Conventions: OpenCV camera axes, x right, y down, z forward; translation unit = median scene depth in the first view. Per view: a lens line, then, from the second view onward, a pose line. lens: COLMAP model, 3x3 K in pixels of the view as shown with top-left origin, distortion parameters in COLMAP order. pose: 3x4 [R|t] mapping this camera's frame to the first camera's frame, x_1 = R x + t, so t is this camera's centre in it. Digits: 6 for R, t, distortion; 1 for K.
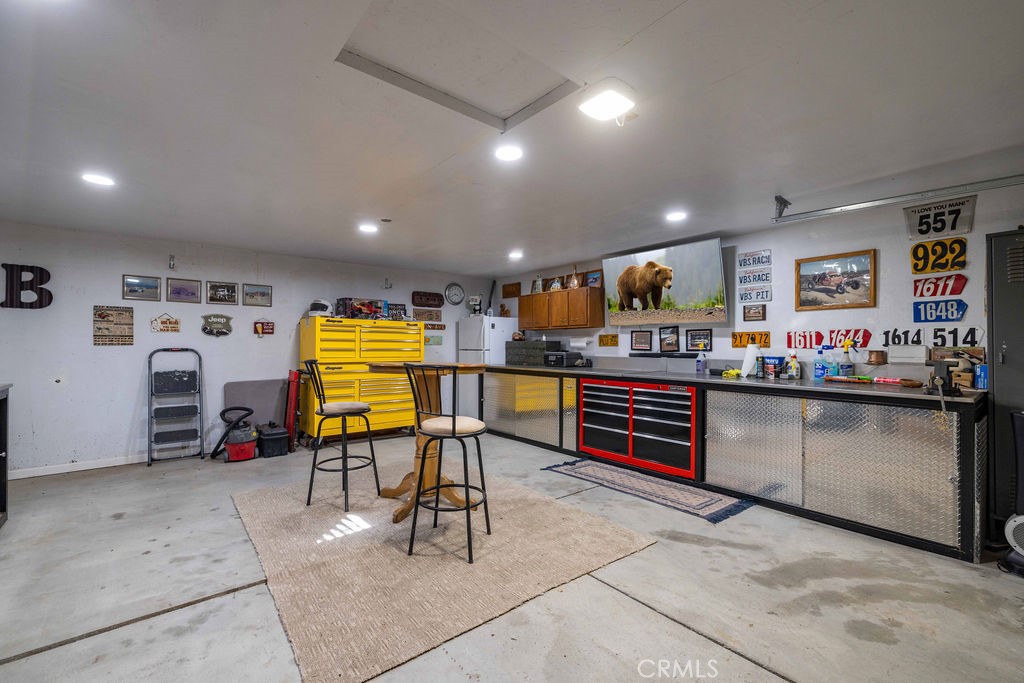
lens RADIAL K [[438.2, 0, 512.3], [0, 438.2, 342.9], [0, 0, 1]] dist [-0.002119, 0.000029]
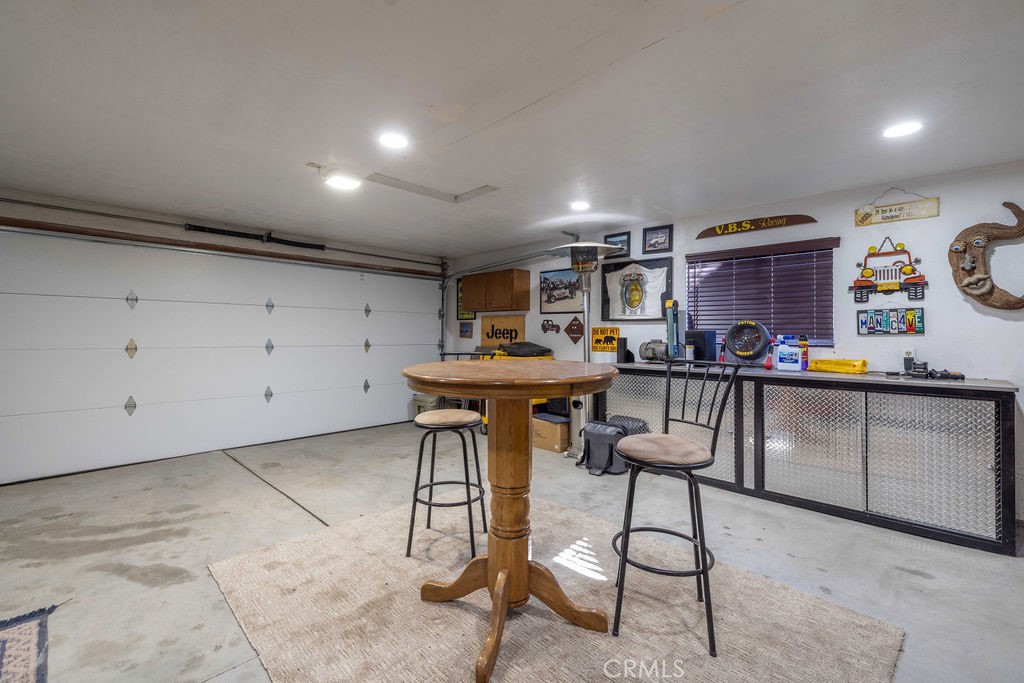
lens RADIAL K [[438.2, 0, 511.6], [0, 438.2, 339.2], [0, 0, 1]] dist [-0.002119, 0.000029]
pose [[-0.993445, -0.004358, -0.114231, -0.167610], [-0.004641, 0.999987, 0.002218, 0.004333], [0.114220, 0.002734, -0.993452, 2.015204]]
